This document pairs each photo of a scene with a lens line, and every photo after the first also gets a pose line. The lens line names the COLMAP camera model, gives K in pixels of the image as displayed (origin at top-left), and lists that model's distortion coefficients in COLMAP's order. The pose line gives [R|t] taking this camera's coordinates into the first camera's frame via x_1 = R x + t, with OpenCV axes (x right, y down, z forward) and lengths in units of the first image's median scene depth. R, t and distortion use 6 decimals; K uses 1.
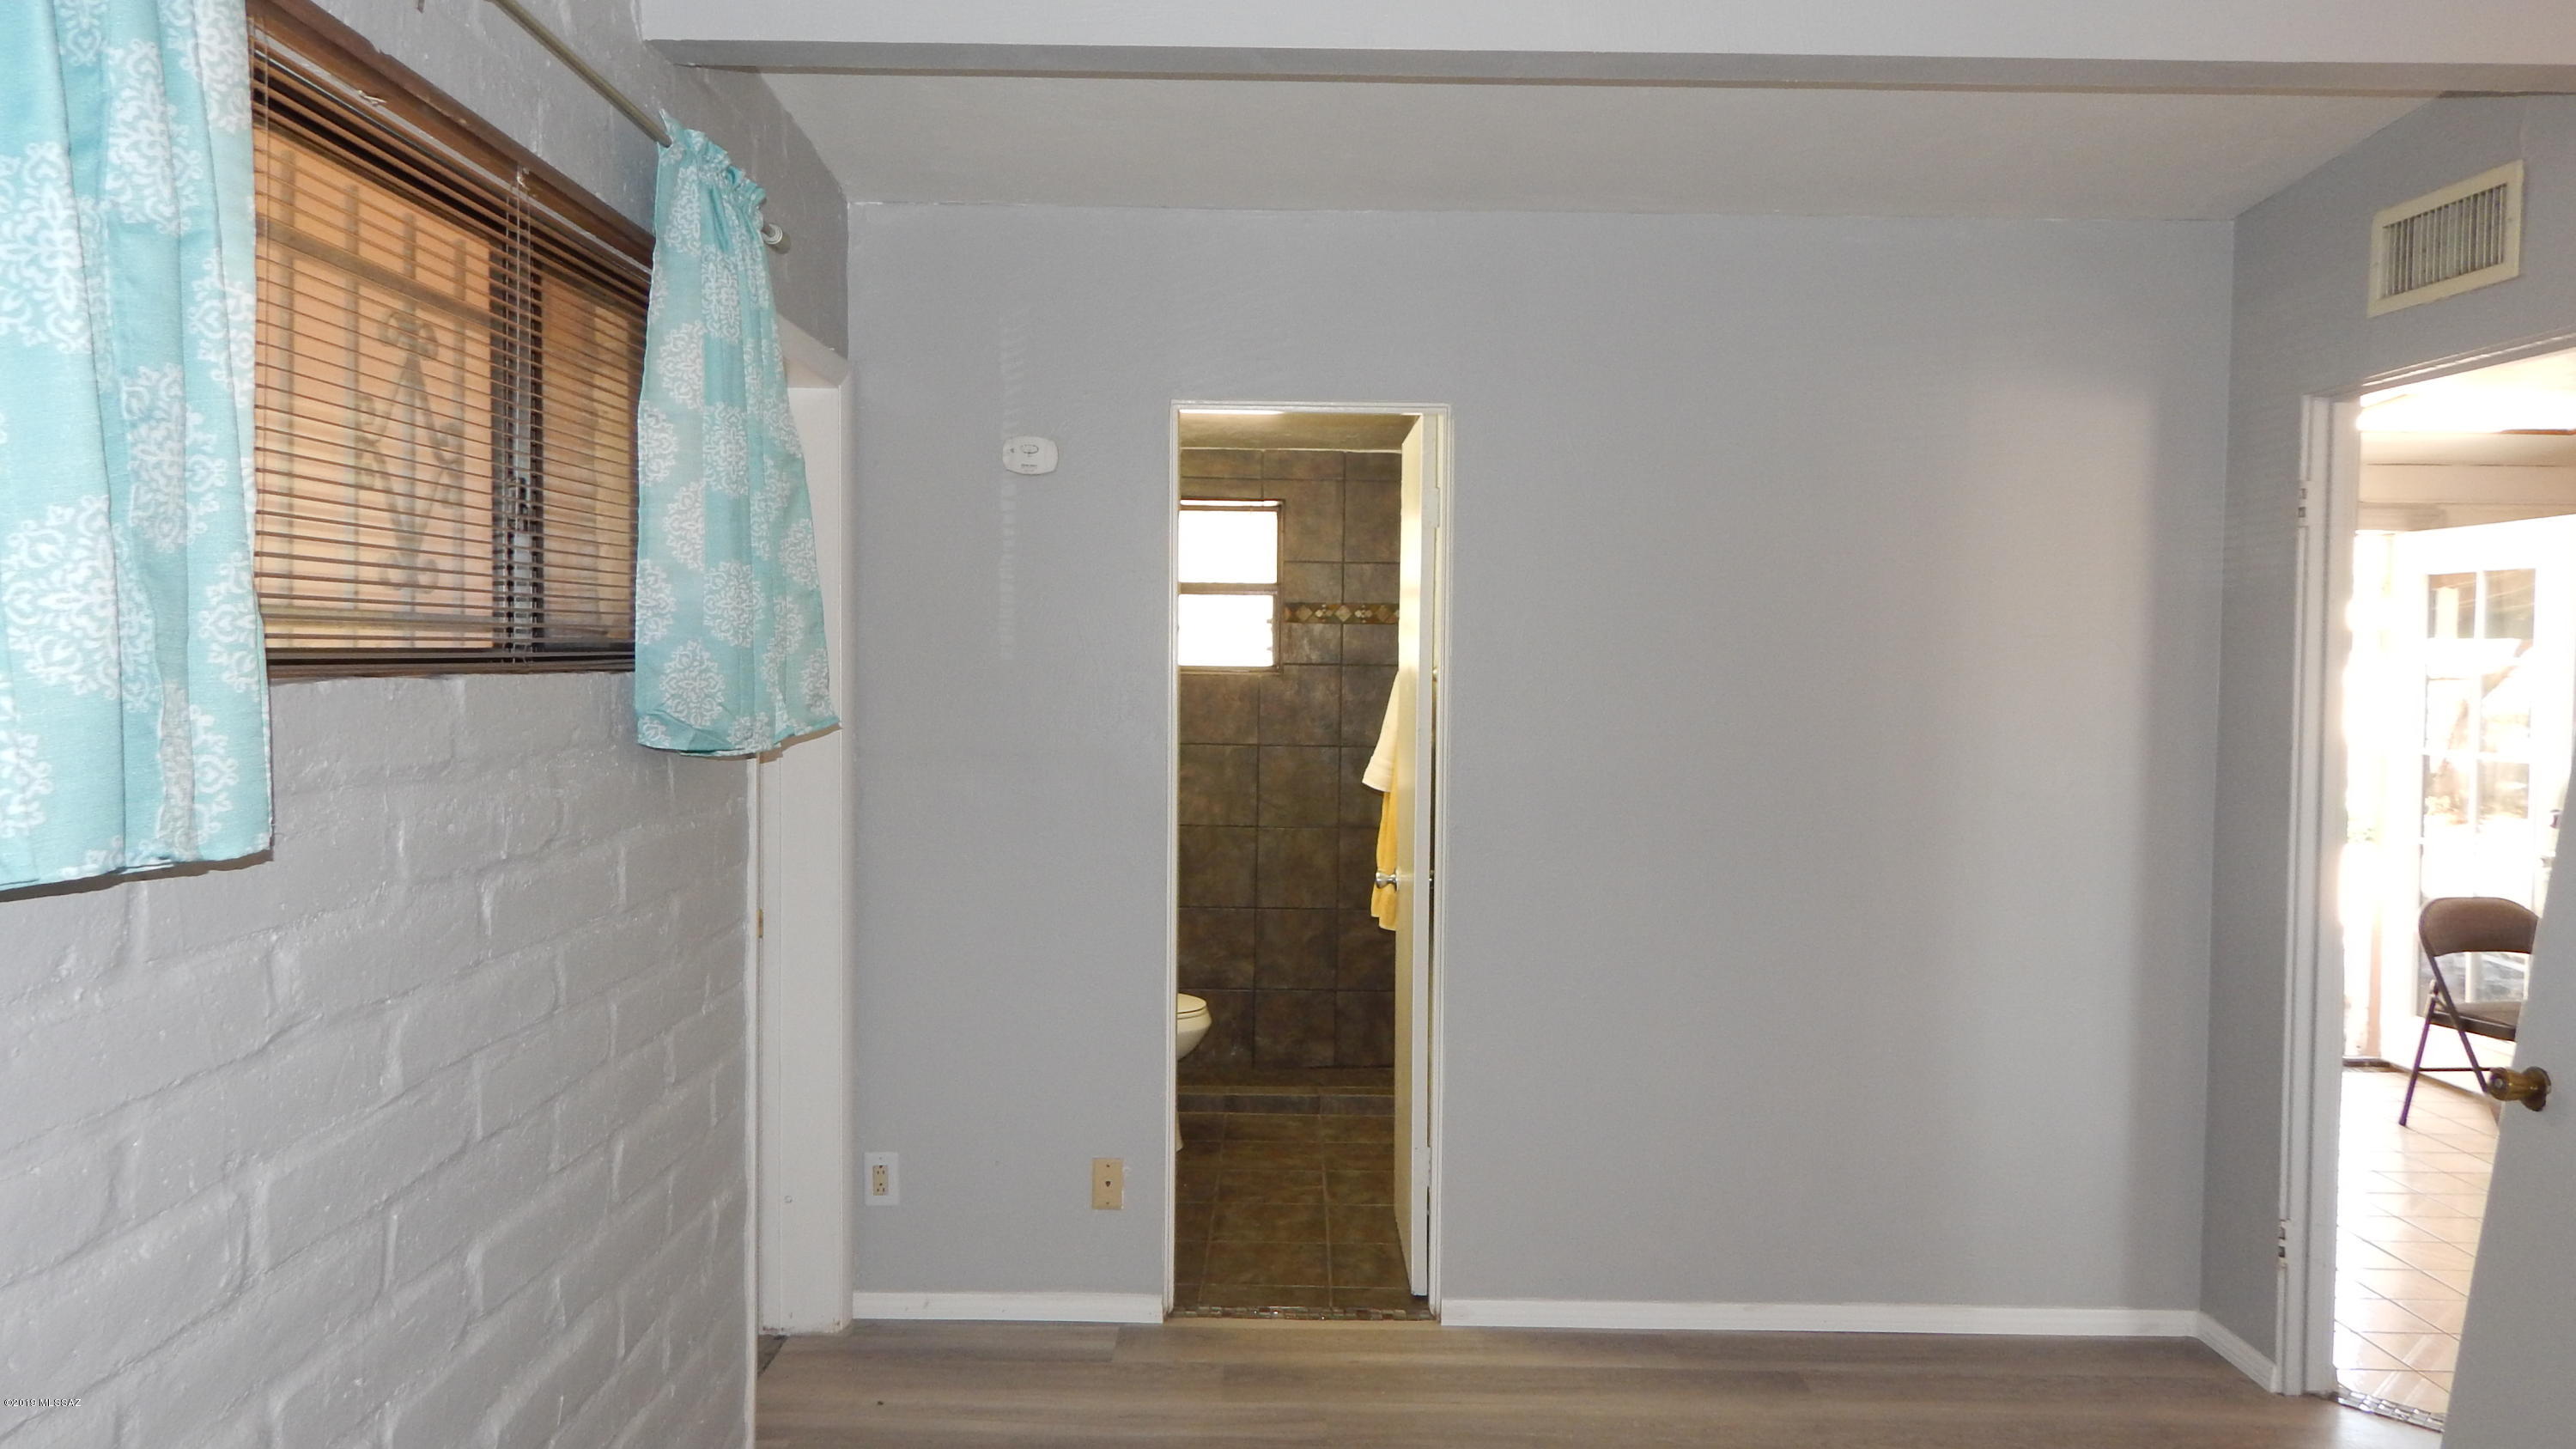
lens RADIAL K [[1744.0, 0, 1295.8], [0, 1744.0, 723.9], [0, 0, 1]] dist [0.032014, -0.015013]
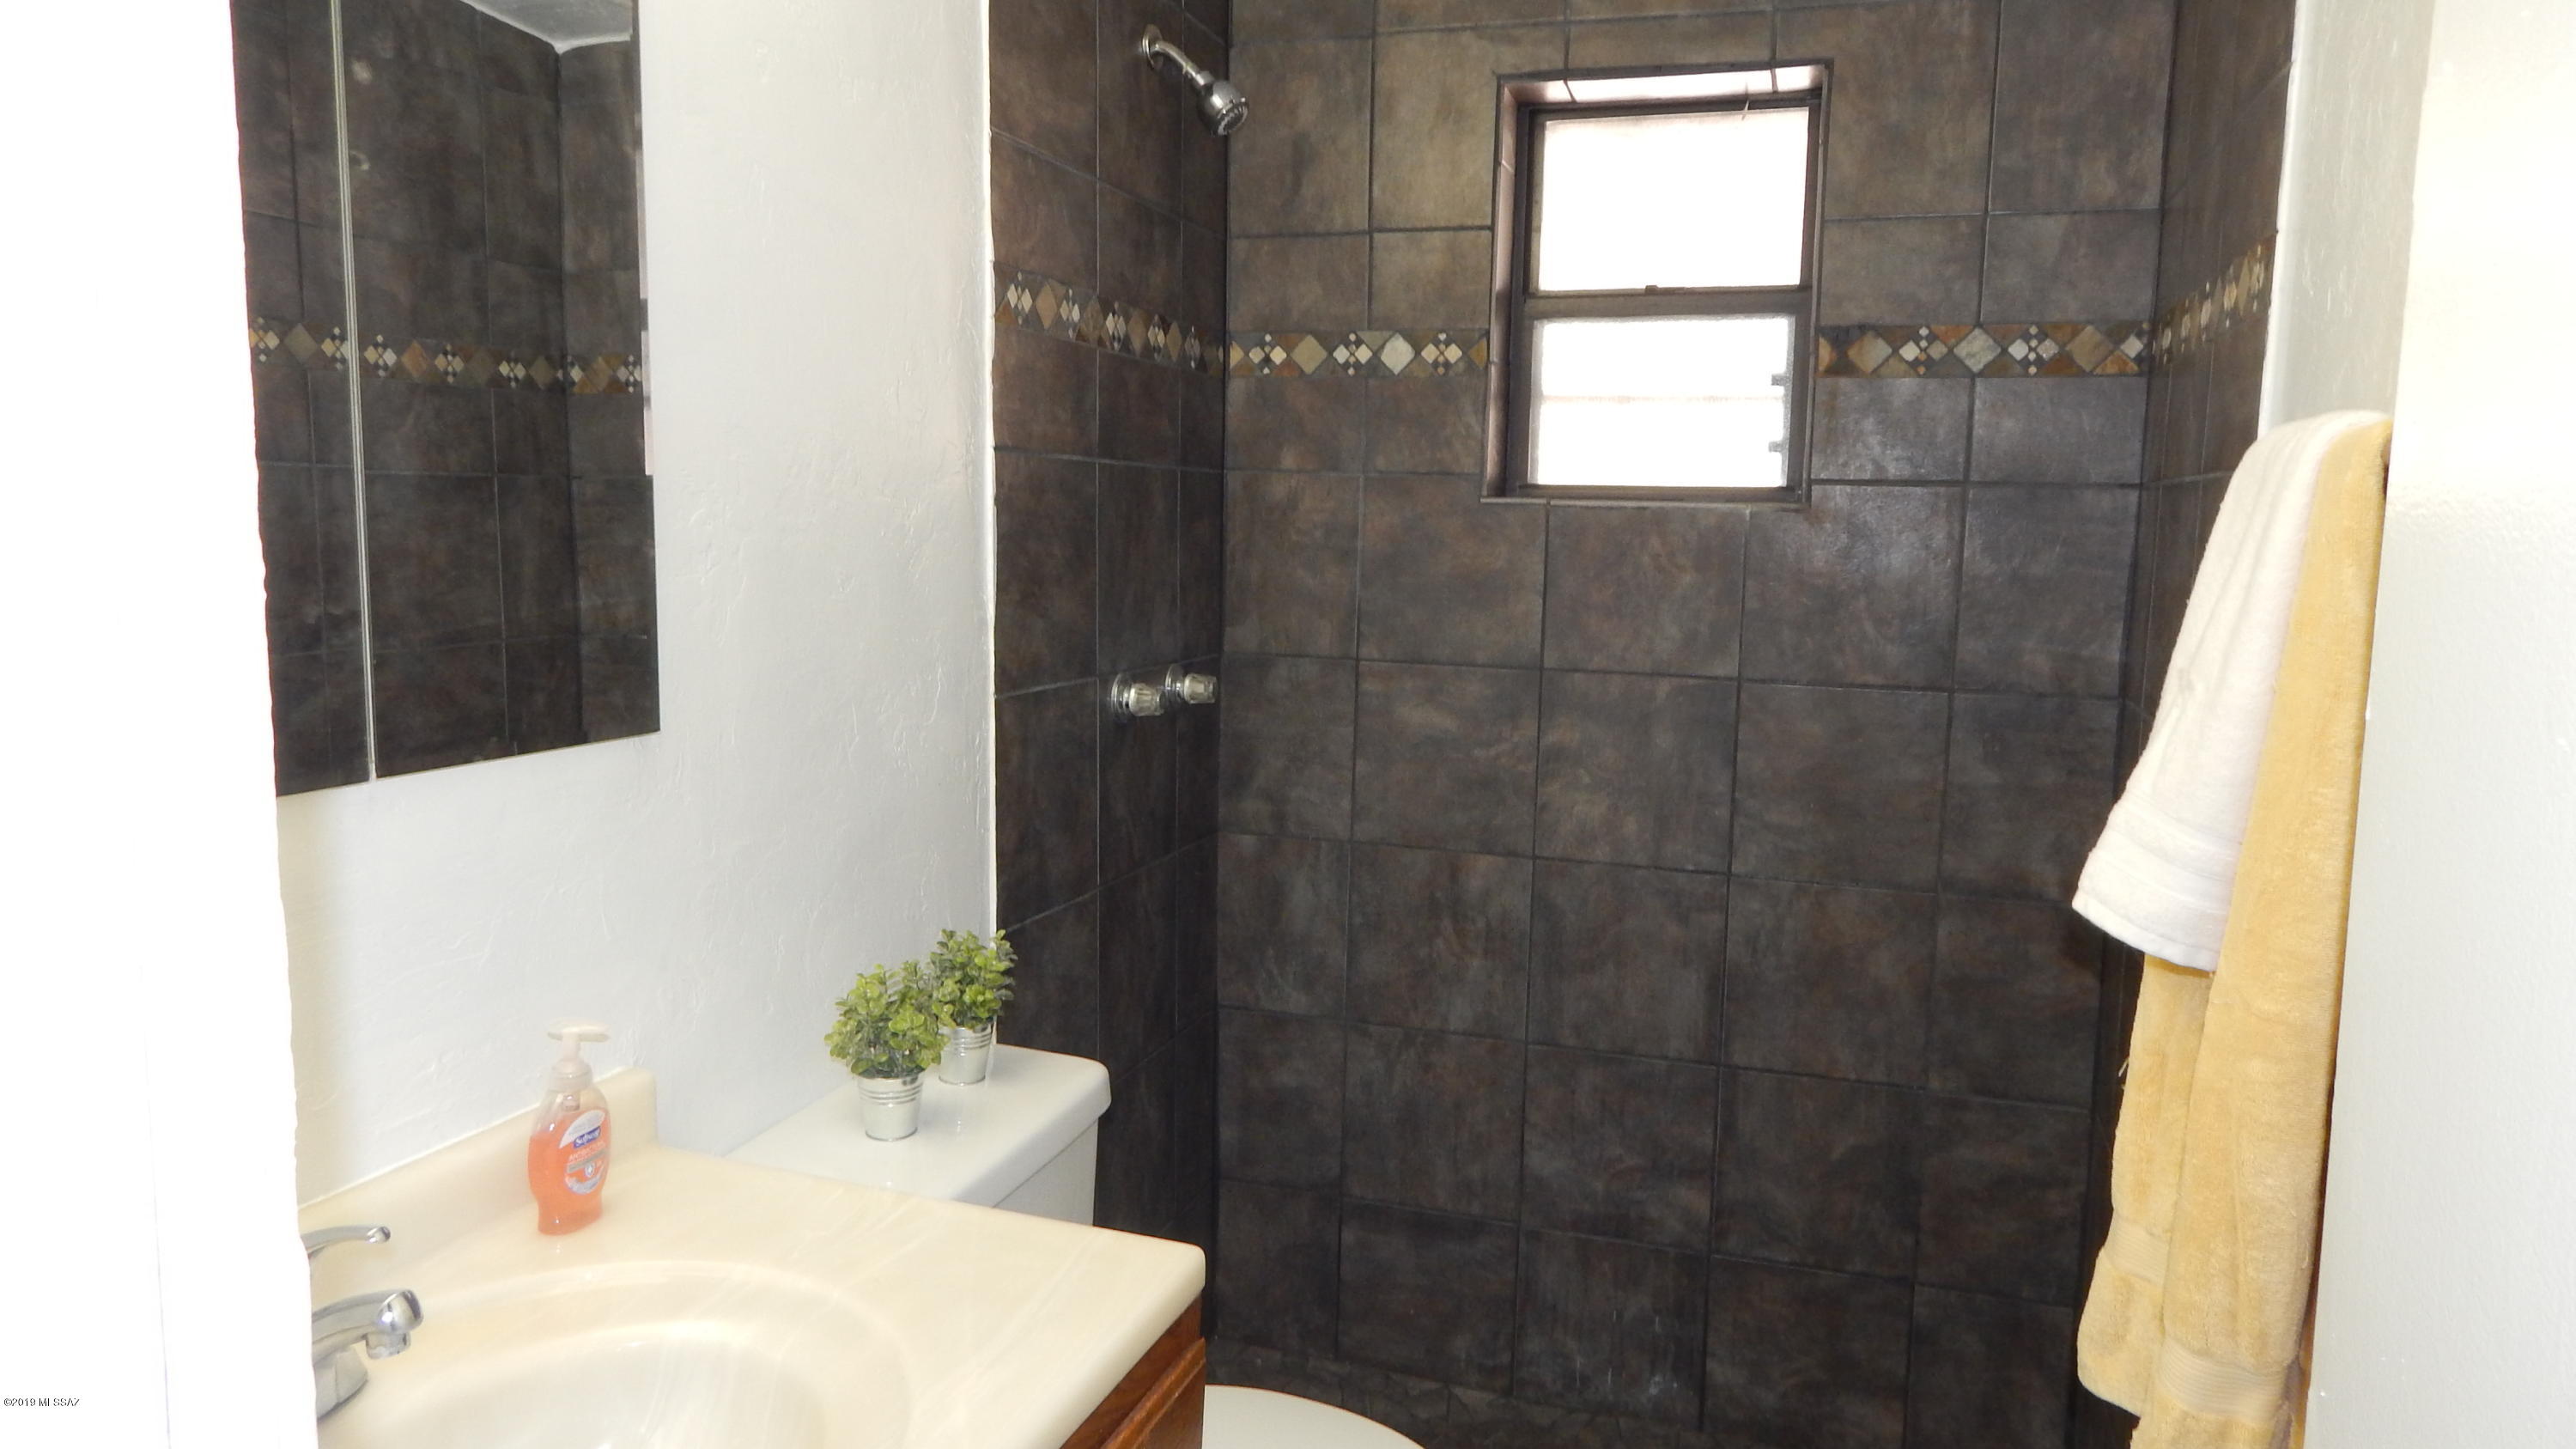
lens RADIAL K [[1744.0, 0, 1287.4], [0, 1744.0, 708.4], [0, 0, 1]] dist [0.032014, -0.015013]
pose [[0.947462, 0.041699, -0.317138, 0.008979], [-0.022541, 0.997706, 0.063840, -0.005040], [0.319072, -0.053337, 0.946228, 0.573182]]
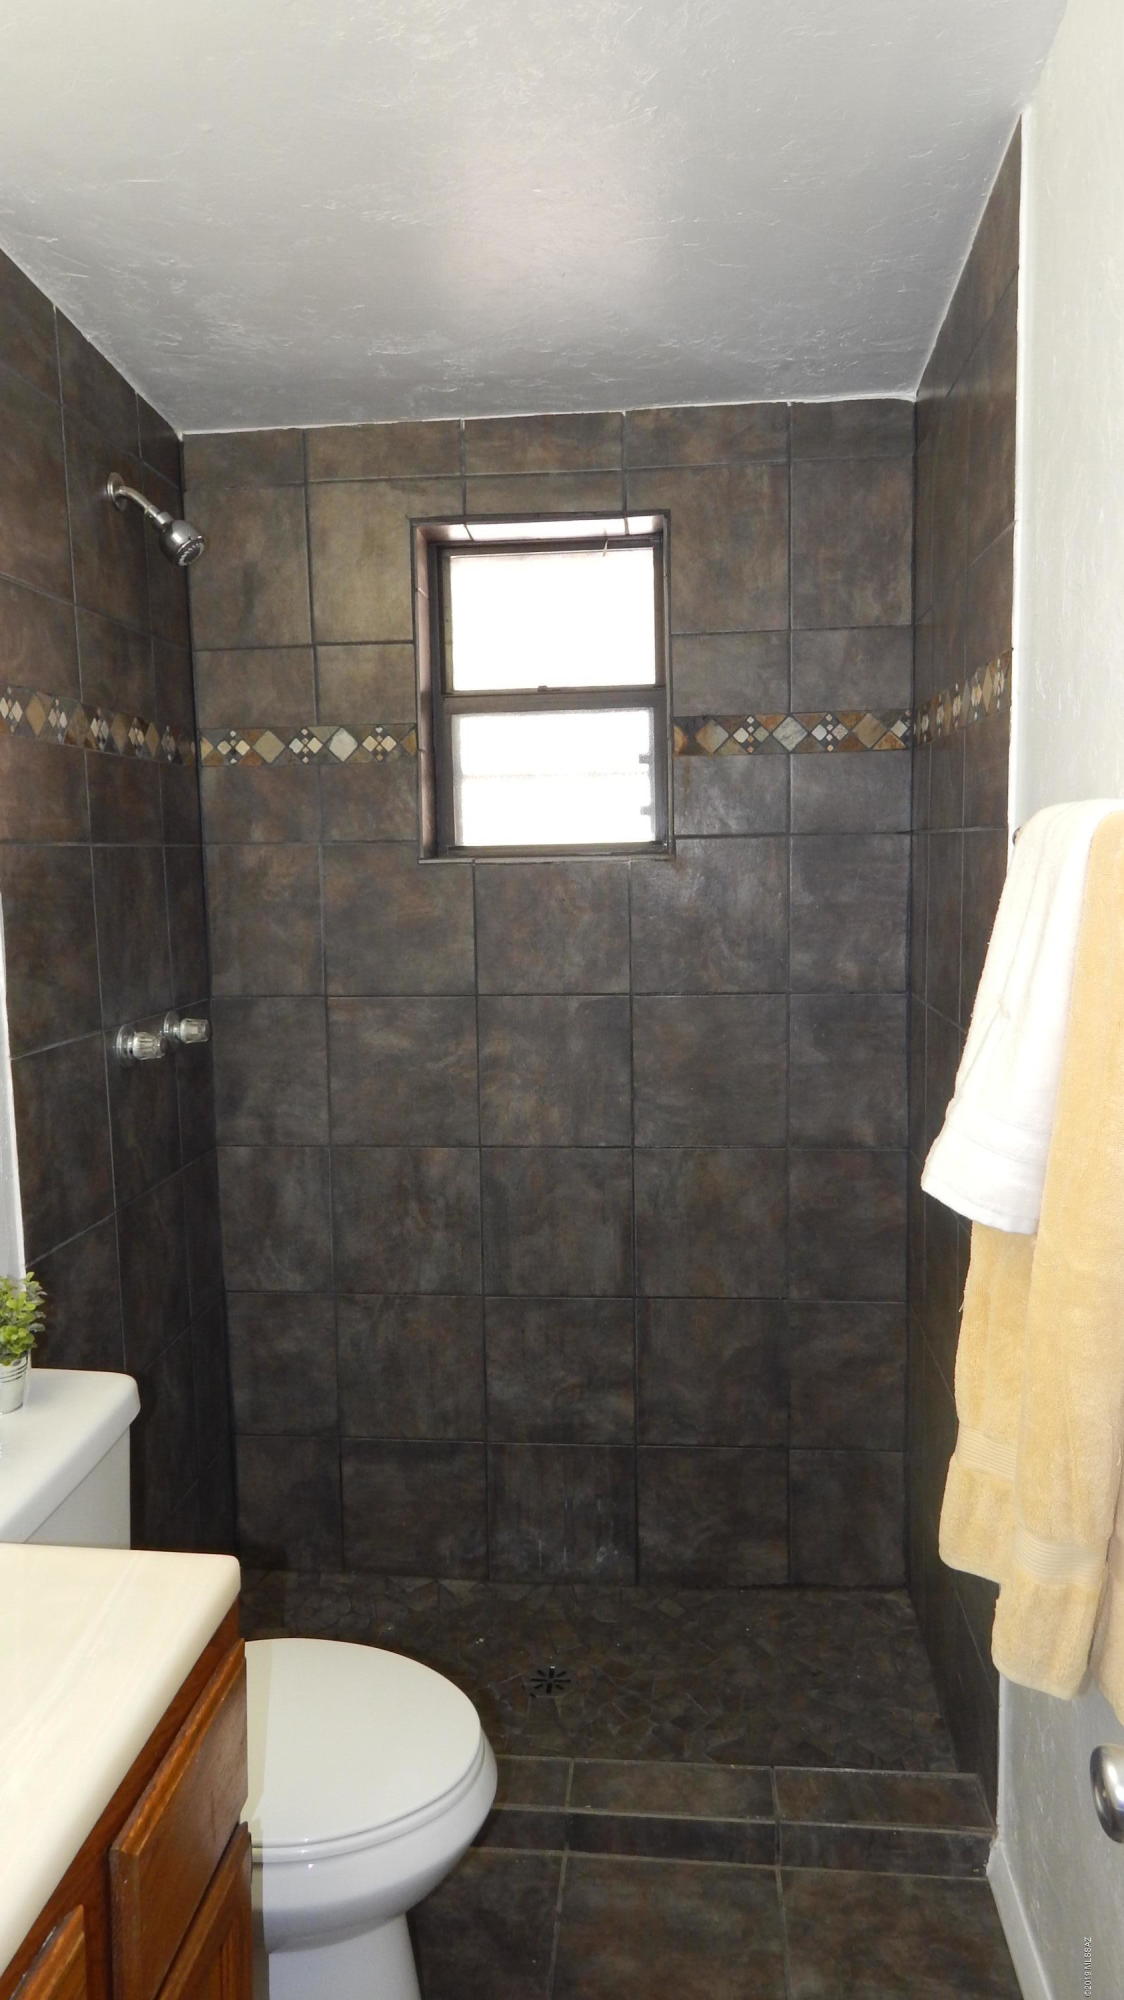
lens RADIAL K [[1353.9, 0, 547.7], [0, 1353.9, 987.9], [0, 0, 1]] dist [0.032014, -0.015013]
pose [[0.993481, -0.022897, -0.111677, -0.000395], [0.029493, 0.997894, 0.057775, -0.014020], [0.110119, -0.060692, 0.992064, 0.591329]]
